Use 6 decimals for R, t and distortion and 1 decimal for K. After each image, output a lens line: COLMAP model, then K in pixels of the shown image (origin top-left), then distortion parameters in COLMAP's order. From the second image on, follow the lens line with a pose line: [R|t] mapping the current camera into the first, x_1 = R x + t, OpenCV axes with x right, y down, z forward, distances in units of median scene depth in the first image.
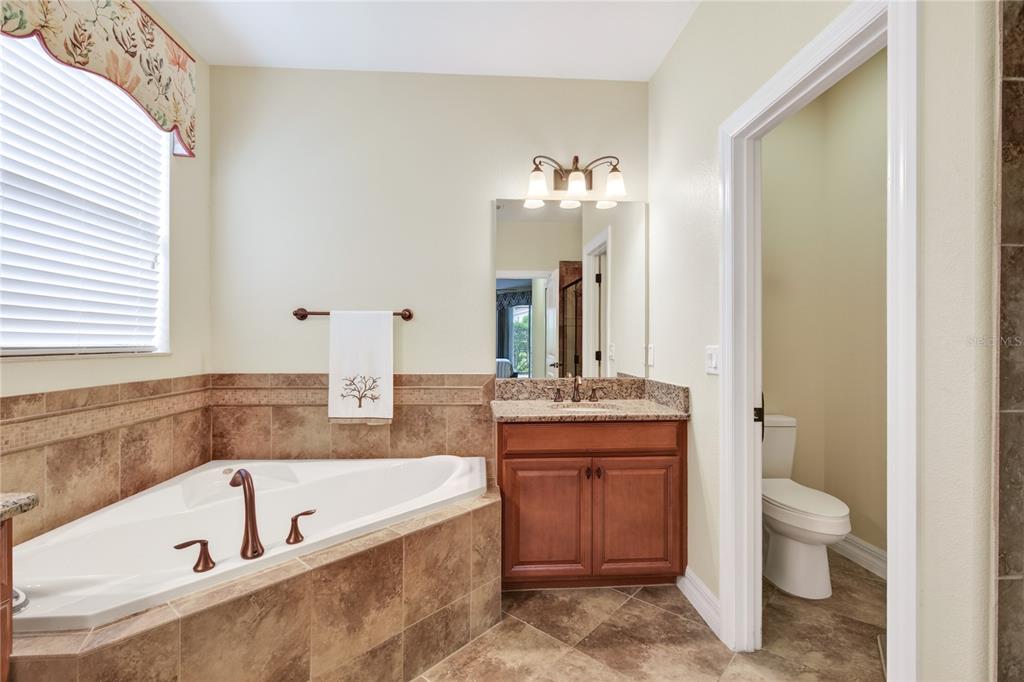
lens RADIAL K [[458.9, 0, 512.0], [0, 458.9, 339.9], [0, 0, 1]] dist [-0.007232, 0.001049]
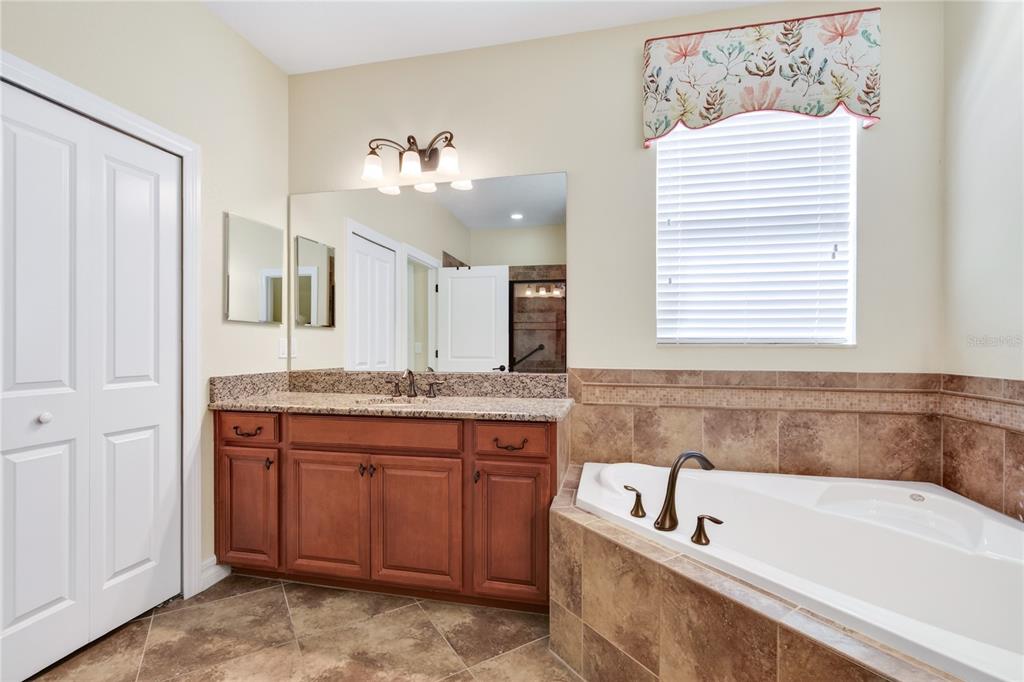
lens RADIAL K [[458.9, 0, 508.4], [0, 458.9, 348.5], [0, 0, 1]] dist [-0.007232, 0.001049]
pose [[-0.281445, 0.008893, -0.959536, 0.405845], [0.003582, 0.999960, 0.008217, 0.029371], [0.959571, -0.001124, -0.281466, 0.688049]]
